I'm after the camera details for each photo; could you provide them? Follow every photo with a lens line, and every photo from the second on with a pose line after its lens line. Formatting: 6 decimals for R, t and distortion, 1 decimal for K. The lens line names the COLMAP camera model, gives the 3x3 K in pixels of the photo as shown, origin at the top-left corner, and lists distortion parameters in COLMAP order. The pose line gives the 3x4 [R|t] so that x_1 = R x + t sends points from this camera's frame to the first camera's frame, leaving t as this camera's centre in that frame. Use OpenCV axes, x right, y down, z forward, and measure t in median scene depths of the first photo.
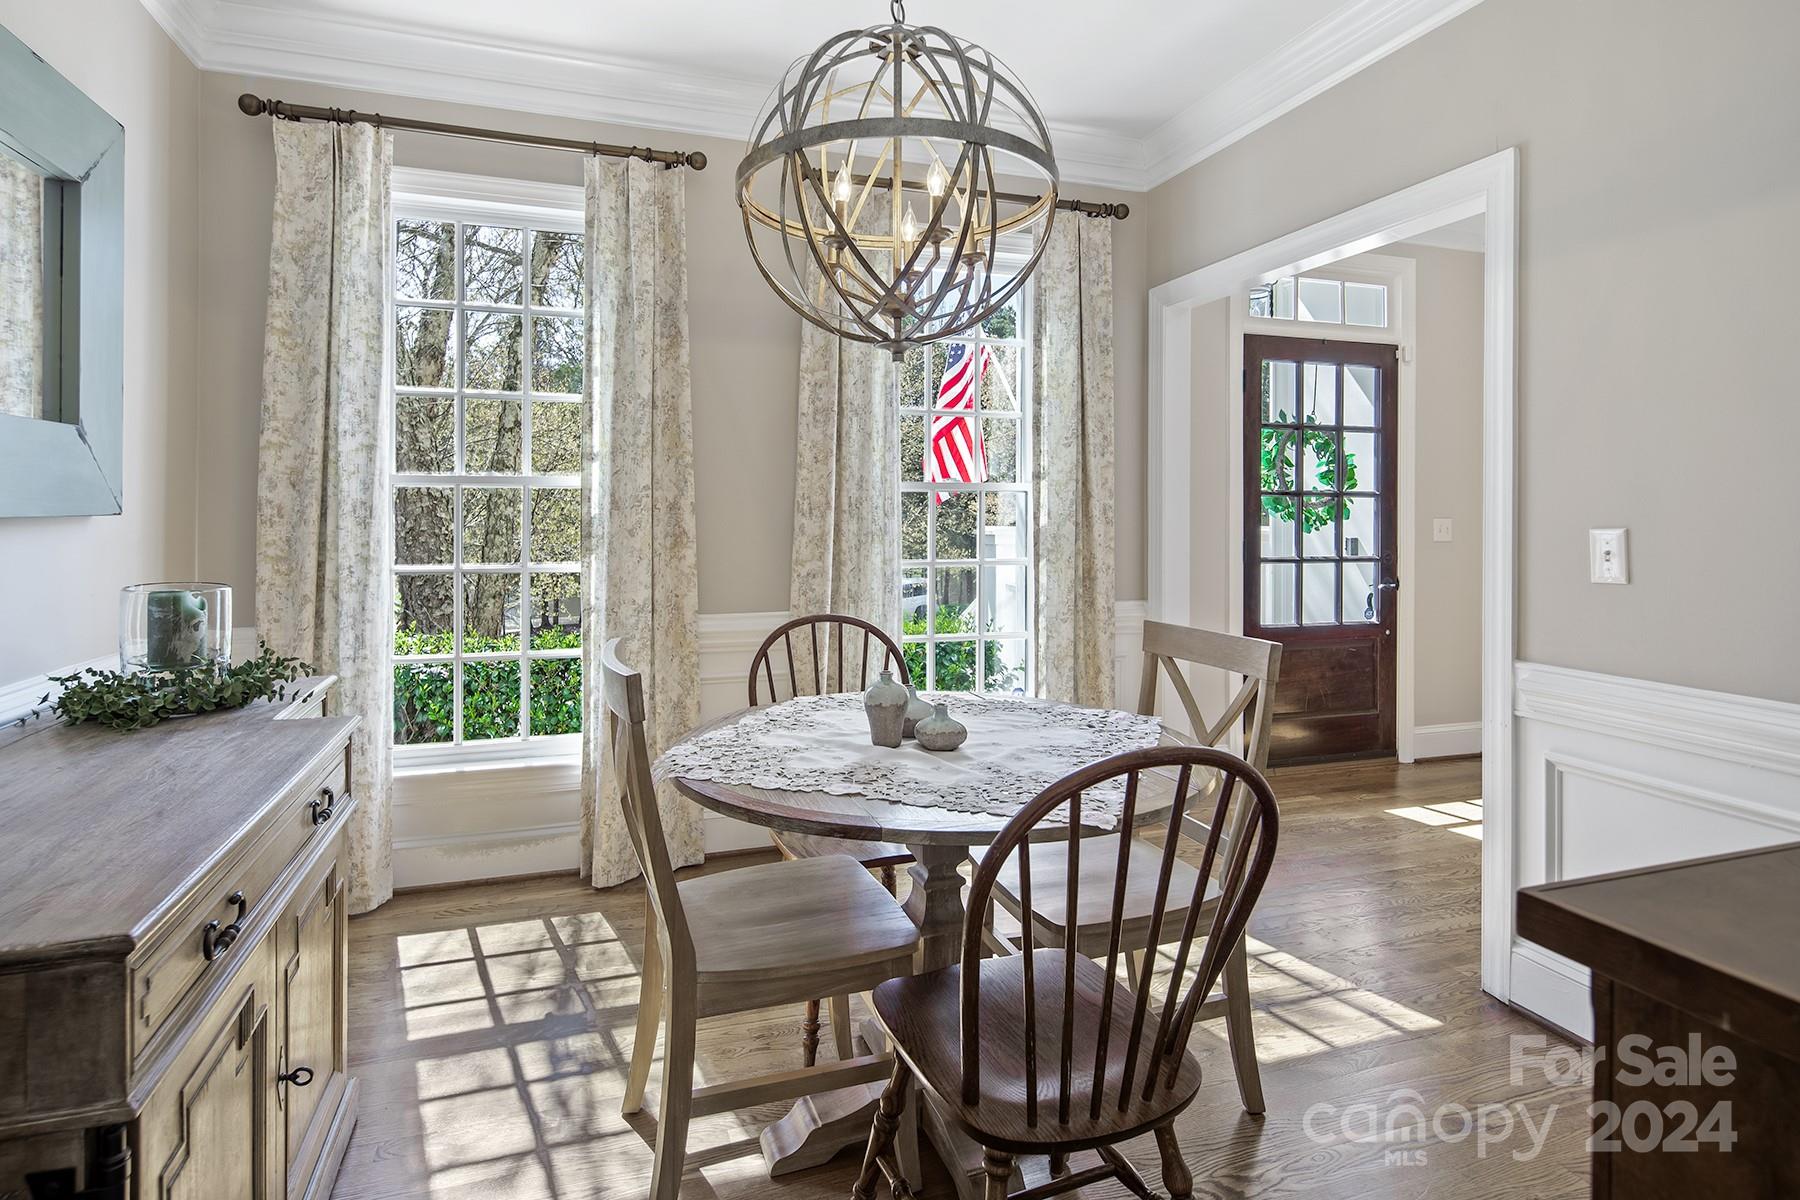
lens RADIAL K [[911.2, 0, 893.4], [0, 911.2, 504.1], [0, 0, 1]] dist [0.001656, -0.003561]
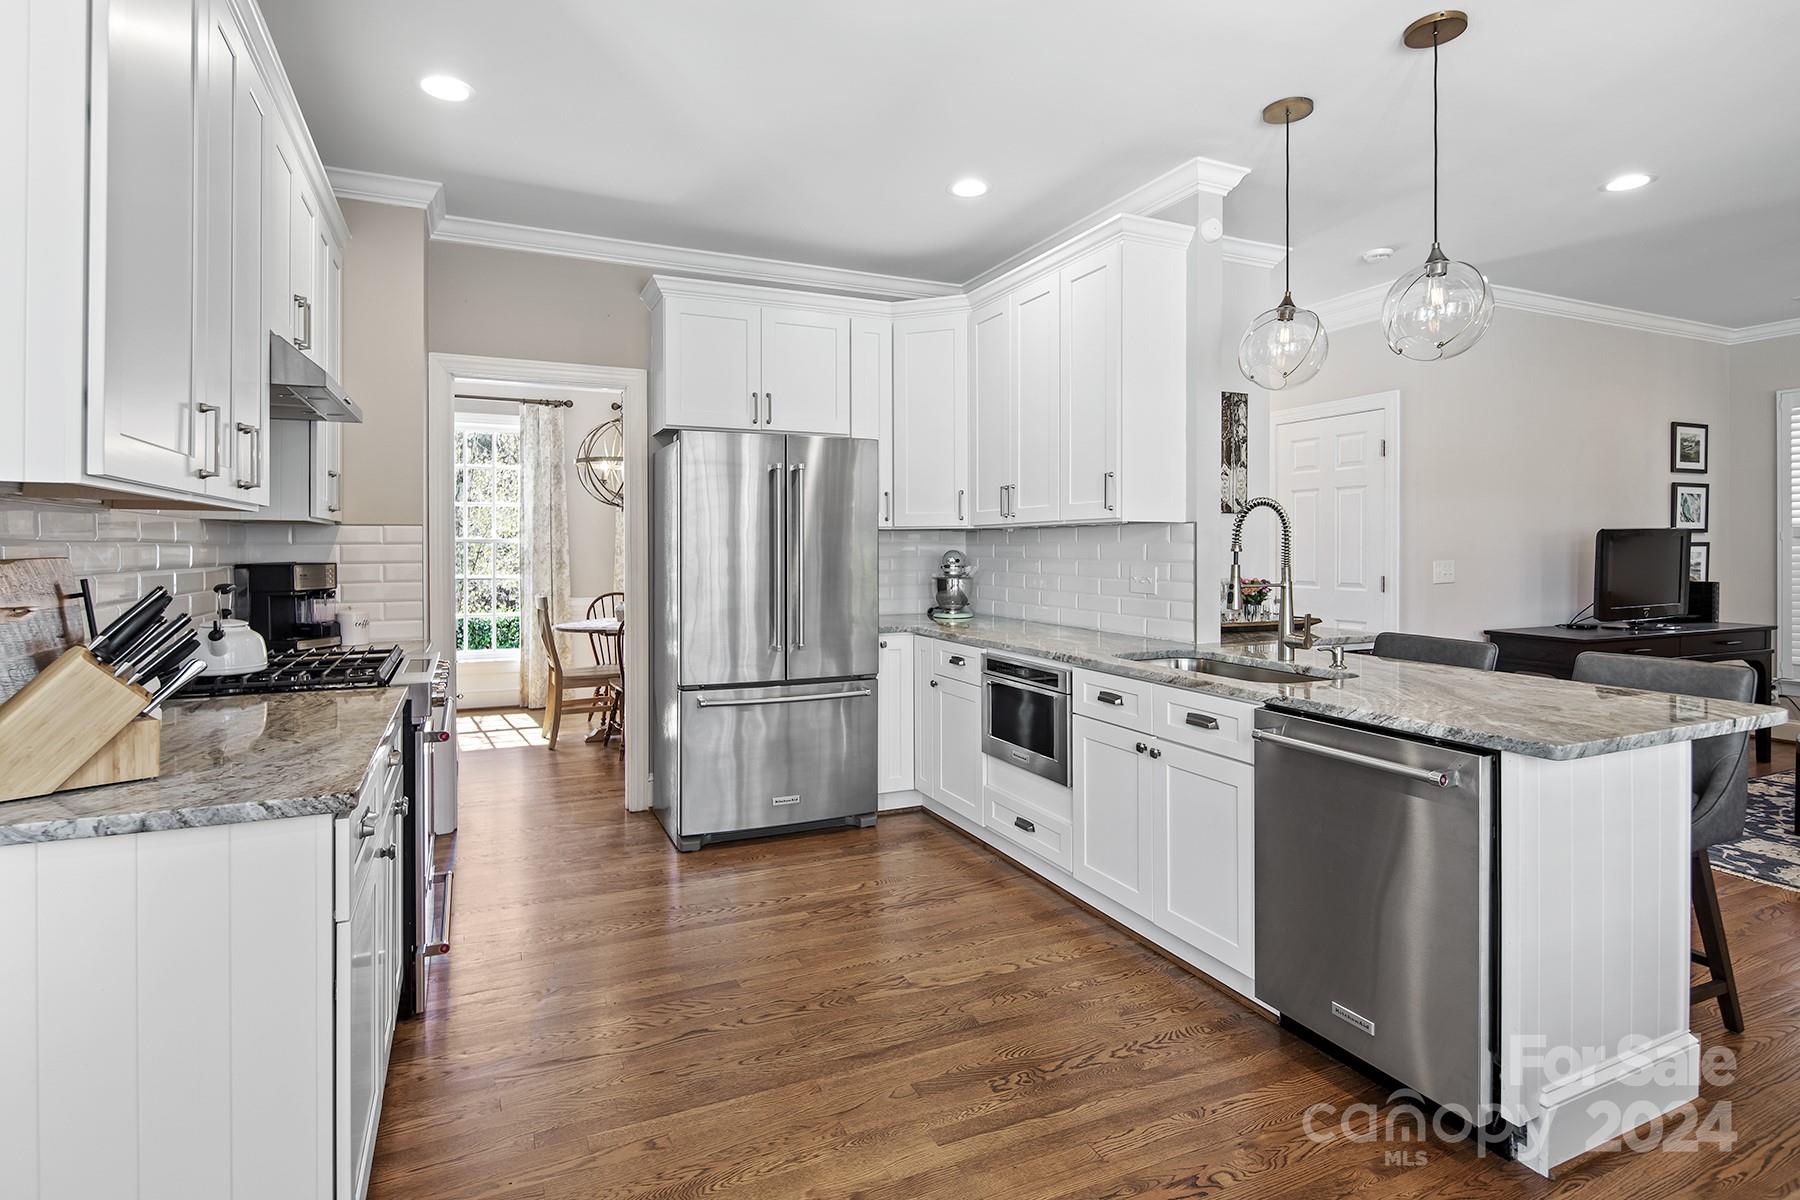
lens RADIAL K [[911.2, 0, 905.5], [0, 911.2, 550.6], [0, 0, 1]] dist [0.001656, -0.003561]
pose [[0.993300, -0.005778, 0.115424, 0.390324], [0.005429, 0.999980, 0.003339, -0.003236], [-0.115441, -0.002690, 0.993311, -1.501554]]
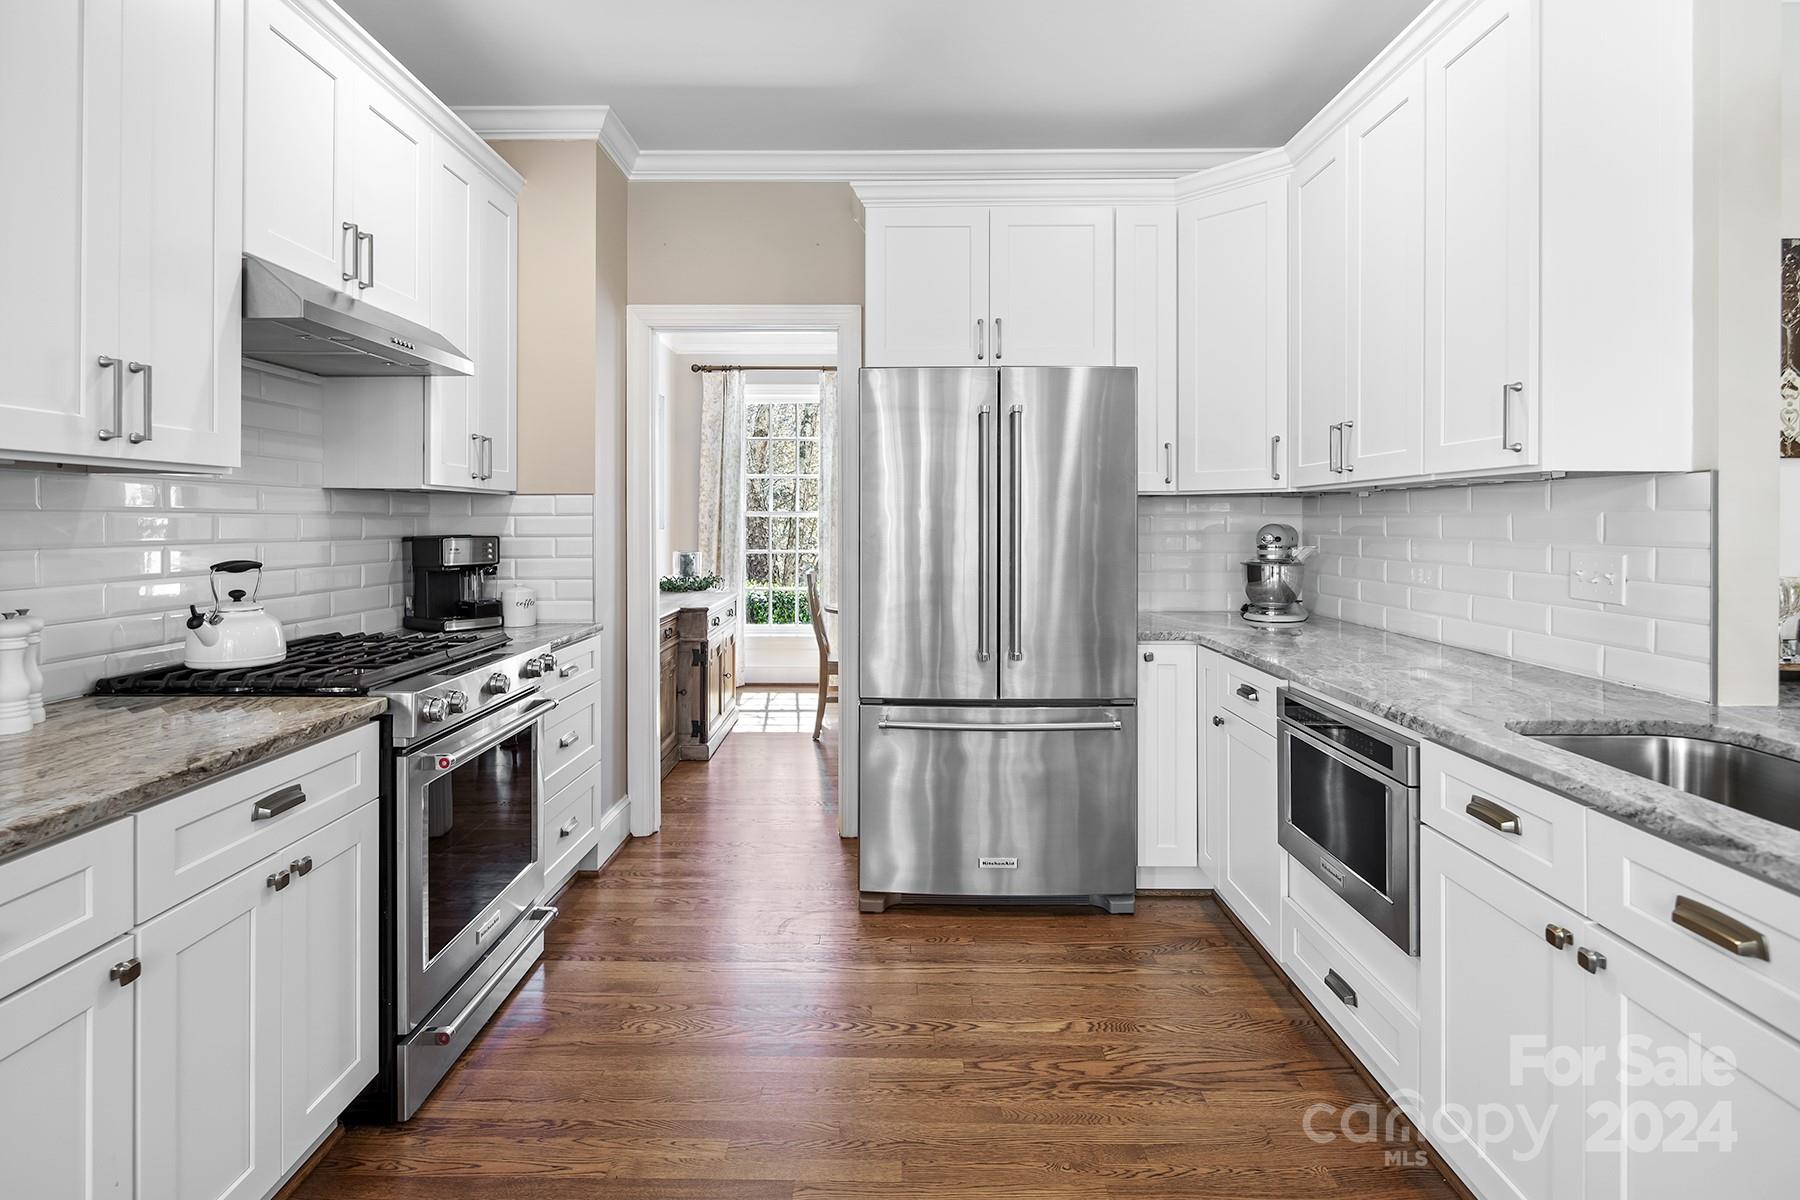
lens RADIAL K [[911.2, 0, 883.8], [0, 911.2, 522.9], [0, 0, 1]] dist [0.001656, -0.003561]
pose [[0.946335, -0.004535, -0.323156, 0.564935], [0.004739, 0.999989, -0.000158, -0.001365], [0.323153, -0.001382, 0.946346, -1.139801]]
